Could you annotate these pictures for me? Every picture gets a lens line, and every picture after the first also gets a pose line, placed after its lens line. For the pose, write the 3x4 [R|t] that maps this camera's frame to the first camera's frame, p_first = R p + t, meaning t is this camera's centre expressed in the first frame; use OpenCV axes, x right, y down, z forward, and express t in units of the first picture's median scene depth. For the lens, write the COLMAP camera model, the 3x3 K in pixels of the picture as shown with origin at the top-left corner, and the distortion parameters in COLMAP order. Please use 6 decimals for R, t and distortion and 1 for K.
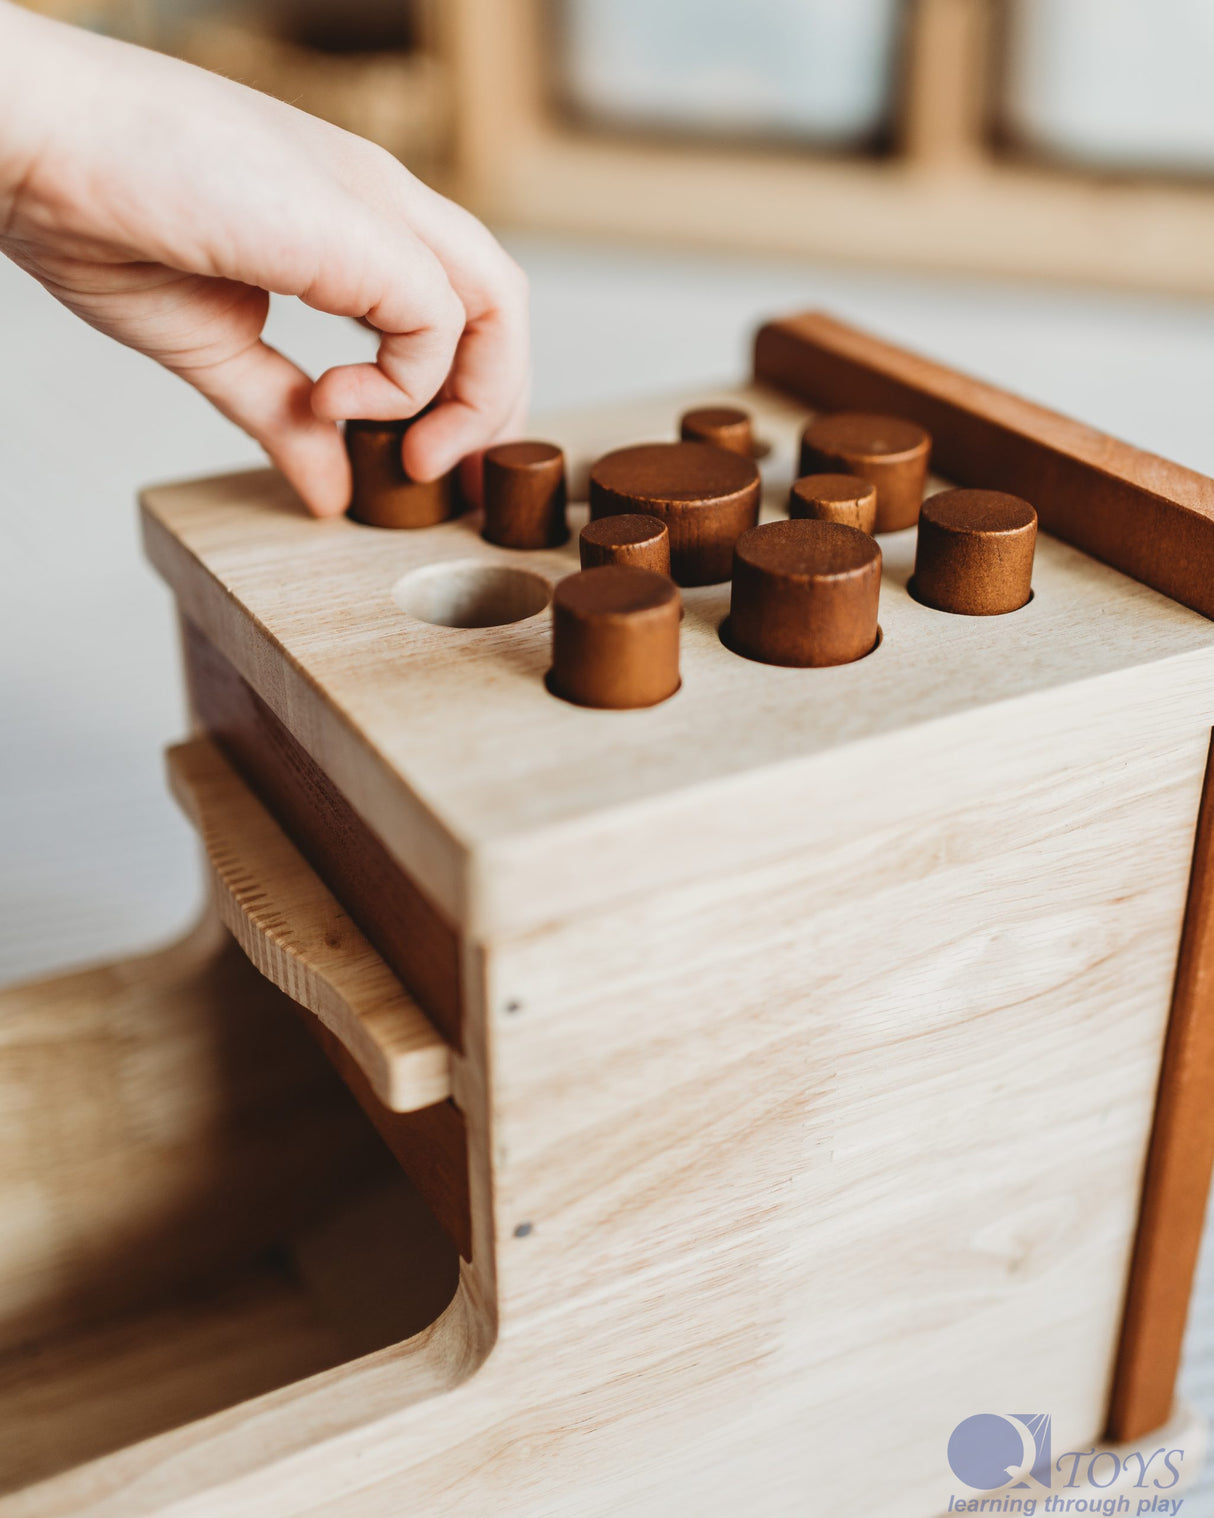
lens RADIAL K [[2030.3, 0, 607.0], [0, 2030.3, 759.0], [0, 0, 1]] dist [0.014998, 0.035385]
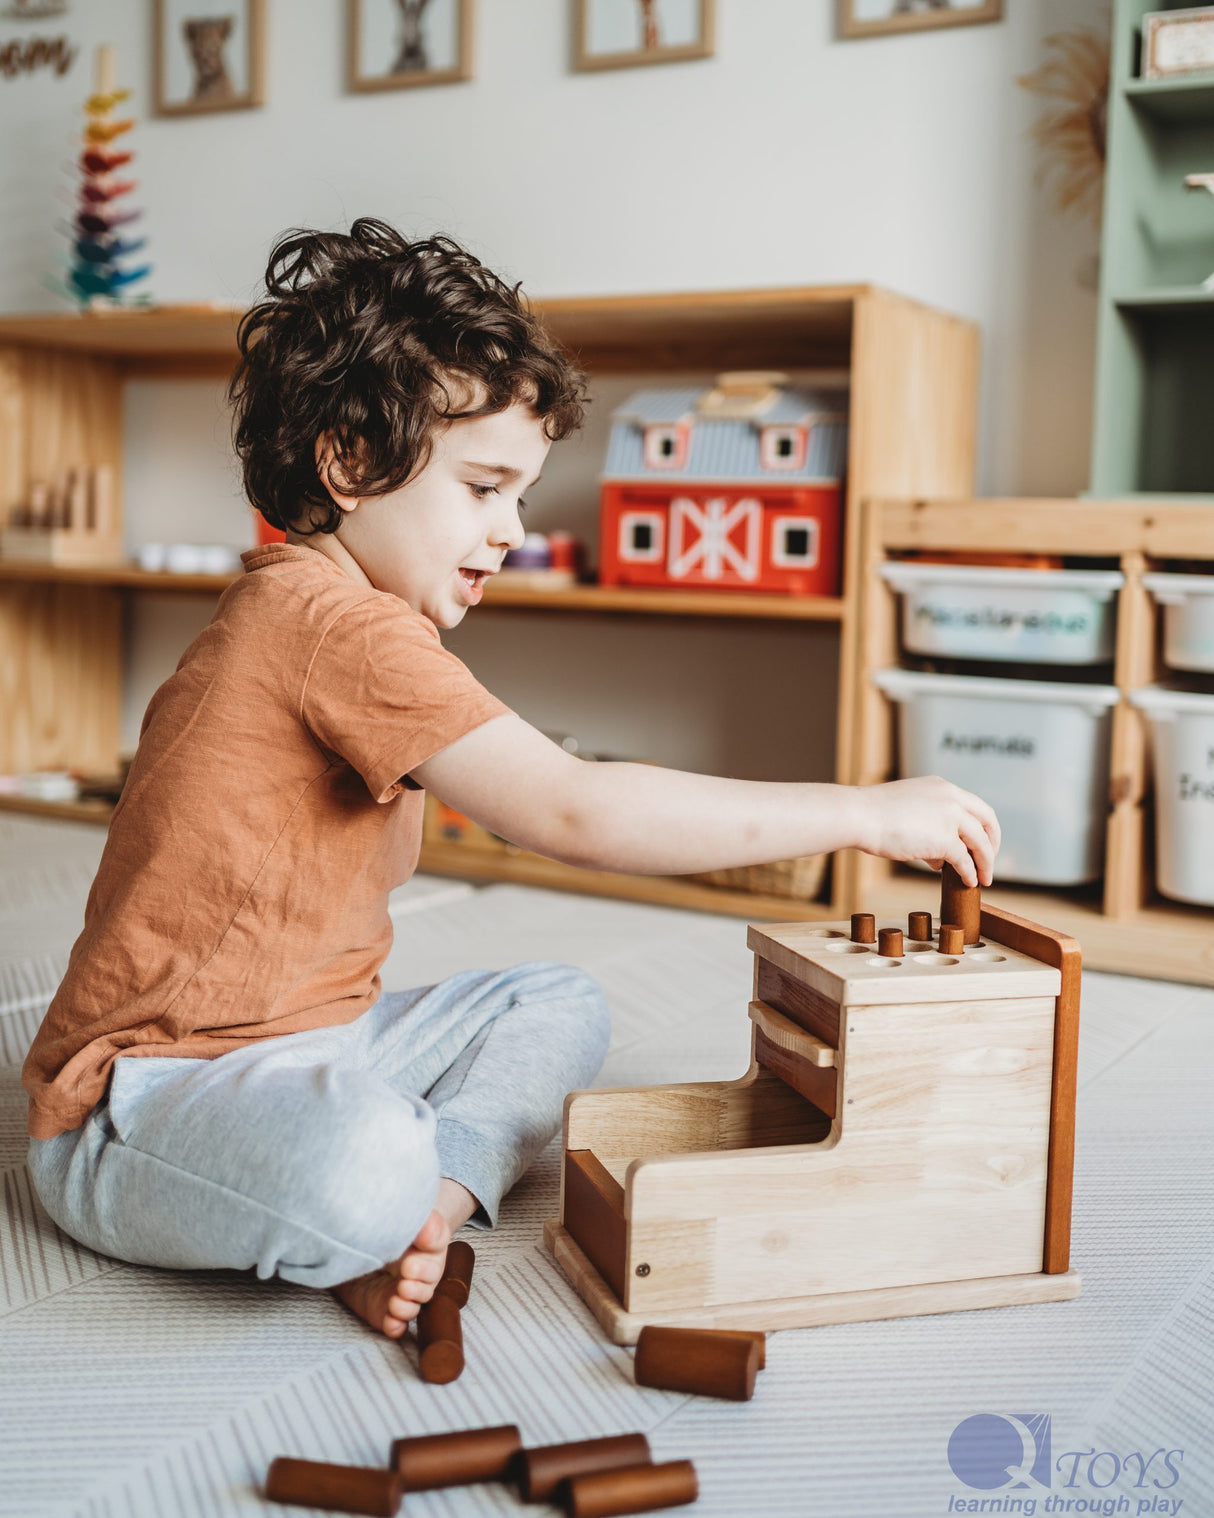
lens RADIAL K [[1948.9, 0, 605.4], [0, 1948.9, 657.8], [0, 0, 1]] dist [0.024616, 0.012787]
pose [[0.981013, 0.044355, -0.188800, 0.153406], [-0.119973, 0.903668, -0.411086, 0.989304], [0.152379, 0.425931, 0.891831, -2.535409]]
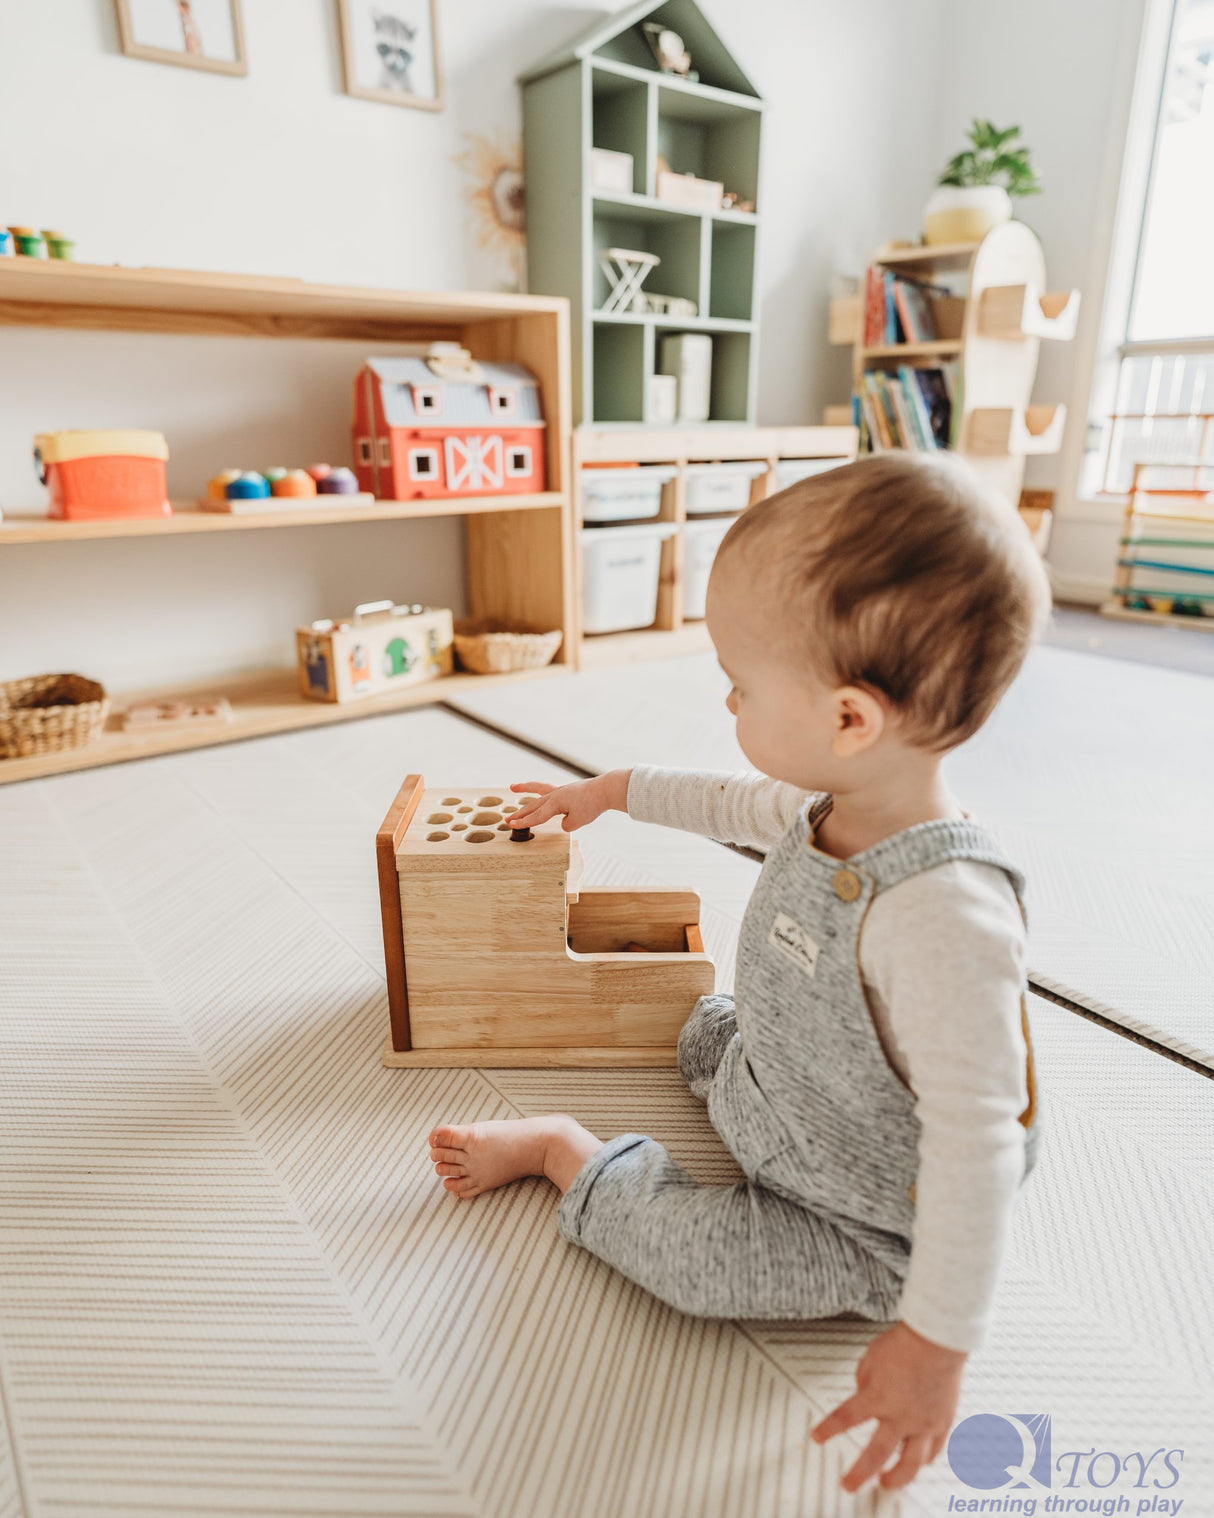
lens RADIAL K [[1024.4, 0, 614.1], [0, 1024.4, 775.2], [0, 0, 1]] dist [0.001923, 0.002694]
pose [[0.532006, -0.280289, 0.799004, -5.976482], [0.400832, 0.914563, 0.053938, -0.768902], [-0.745858, 0.291571, 0.598901, 0.119500]]
